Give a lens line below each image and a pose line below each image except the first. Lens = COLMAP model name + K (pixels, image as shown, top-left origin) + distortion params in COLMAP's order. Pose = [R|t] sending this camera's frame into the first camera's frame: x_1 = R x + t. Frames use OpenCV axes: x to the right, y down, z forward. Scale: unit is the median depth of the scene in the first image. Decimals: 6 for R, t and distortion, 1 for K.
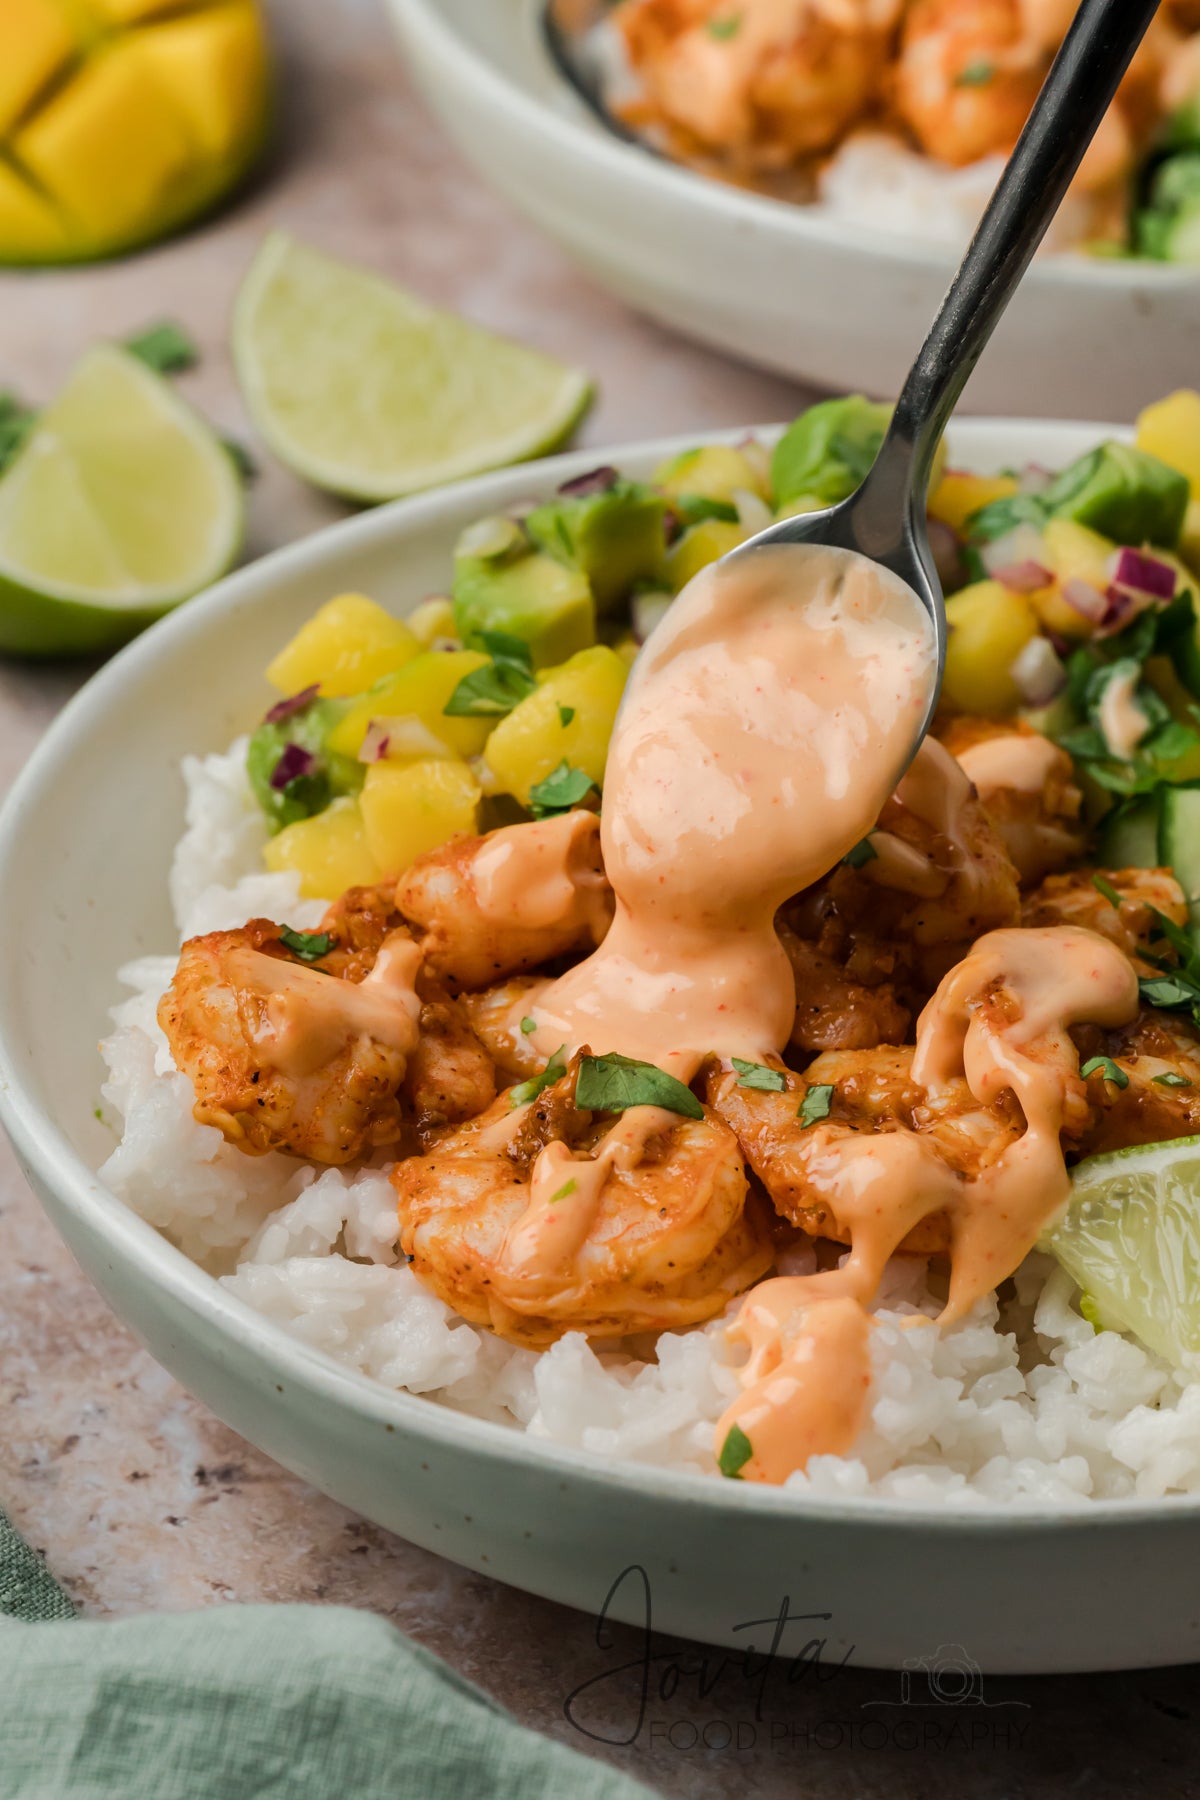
lens RADIAL K [[7386.9, 0, 598.7], [0, 7386.9, 901.0], [0, 0, 1]] dist [0.375600, 0.000000]
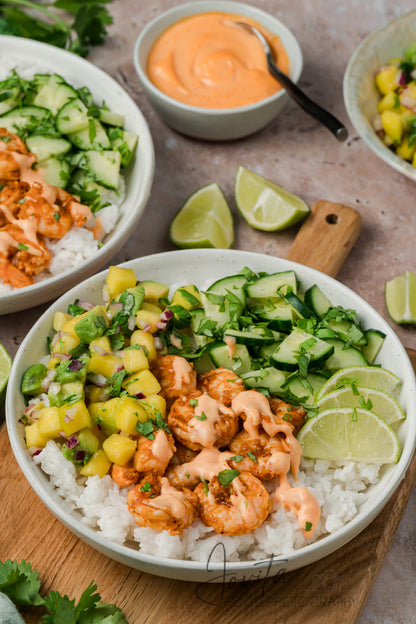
lens RADIAL K [[2560.8, 0, 202.3], [0, 2560.8, 316.7], [0, 0, 1]] dist [0.375600, 0.000000]
pose [[0.635913, -0.564904, 0.525831, -0.835165], [0.397820, 0.823780, 0.403888, -0.750571], [-0.661327, -0.047652, 0.748582, -0.251956]]
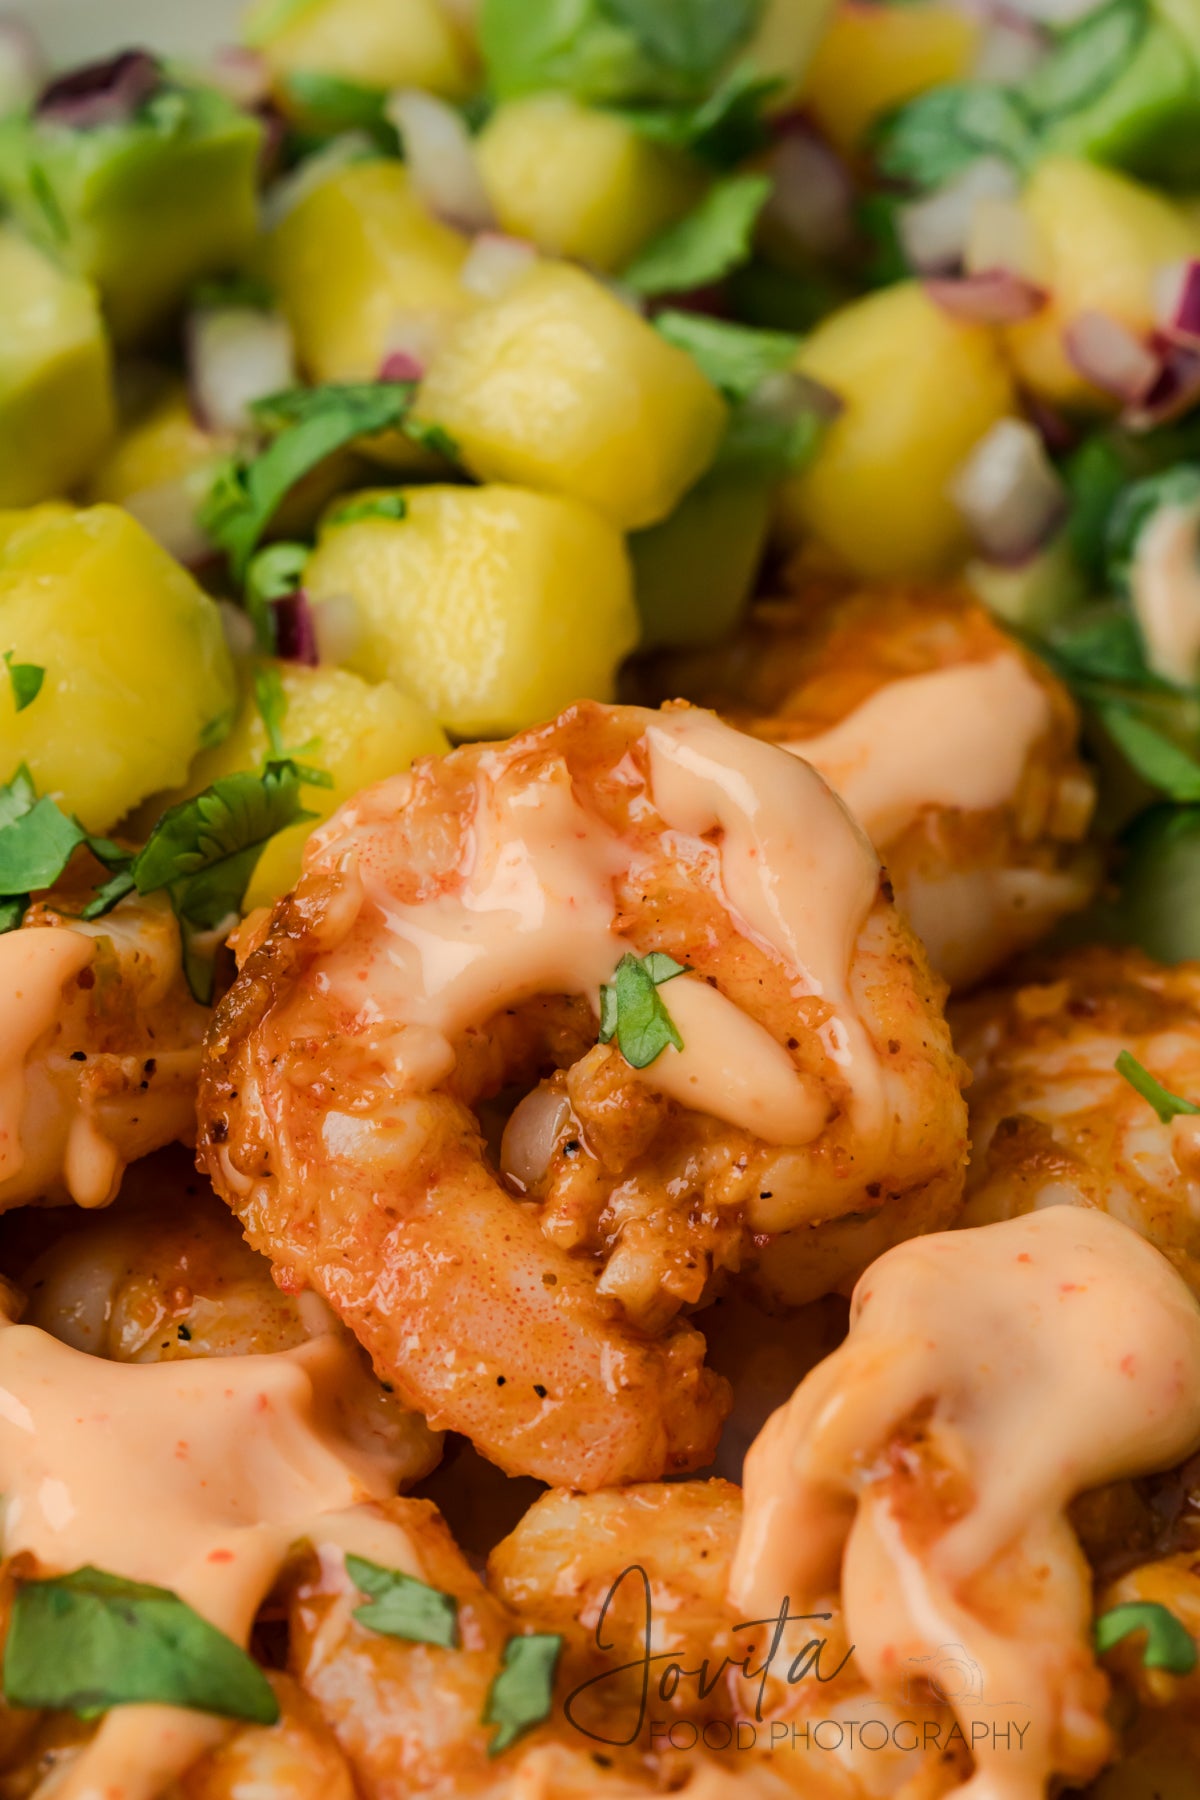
lens RADIAL K [[8096.9, 0, 594.2], [0, 8096.9, 900.1], [0, 0, 1]] dist [-0.062092, 0.000000]
pose [[0.999749, 0.010369, 0.019839, 0.023179], [-0.014311, 0.977545, 0.210239, -0.127717], [-0.017214, -0.210470, 0.977449, 0.511158]]
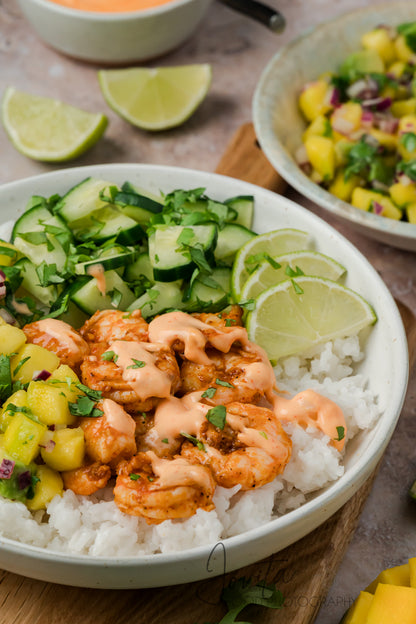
lens RADIAL K [[2560.8, 0, 205.5], [0, 2560.8, 306.9], [0, 0, 1]] dist [0.375600, 0.000000]
pose [[0.102165, -0.663820, 0.740882, -0.855984], [0.537289, 0.663622, 0.520506, -0.640226], [-0.837187, 0.344890, 0.424462, 0.471130]]
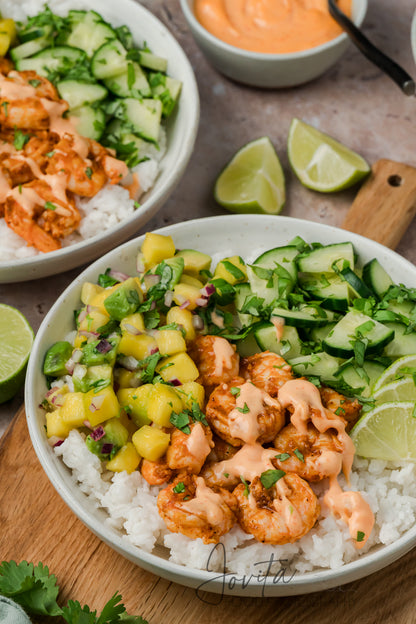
lens RADIAL K [[2560.8, 0, 214.6], [0, 2560.8, 311.0], [0, 0, 1]] dist [0.375600, 0.000000]
pose [[0.657830, -0.566612, 0.496197, -0.708912], [0.380410, 0.818563, 0.430399, -0.715346], [-0.650037, -0.094371, 0.754020, -0.107484]]
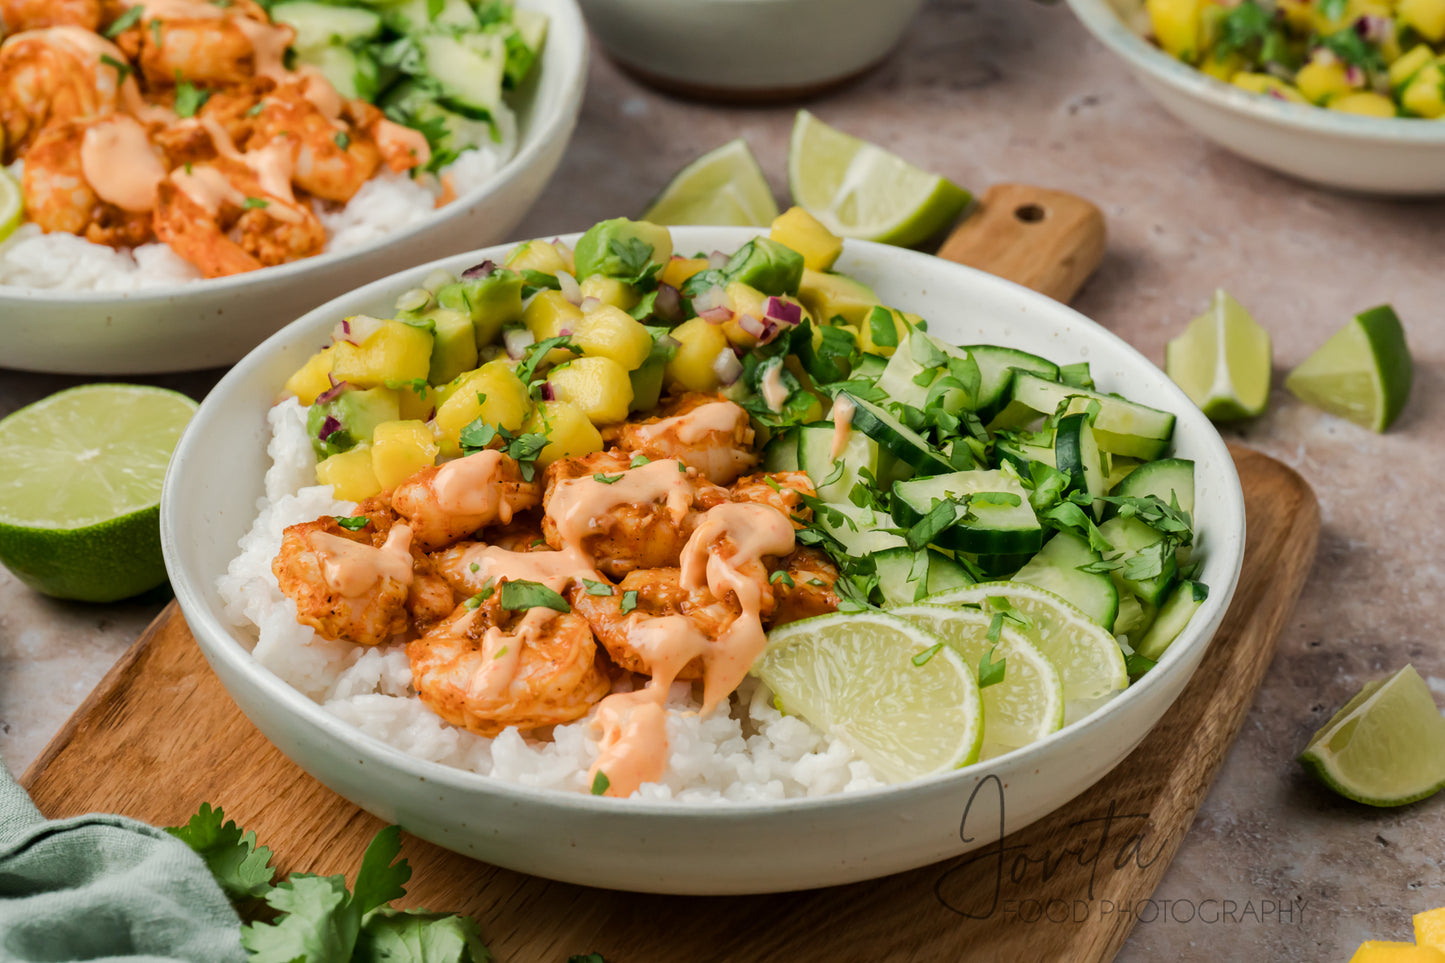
lens RADIAL K [[5930.1, 0, 715.0], [0, 5930.1, 475.4], [0, 0, 1]] dist [0.375600, 0.000000]
pose [[0.995784, -0.035896, 0.084412, -0.075062], [0.036273, 0.999338, -0.002931, 0.000332], [-0.084250, 0.005980, 0.996427, -0.505741]]
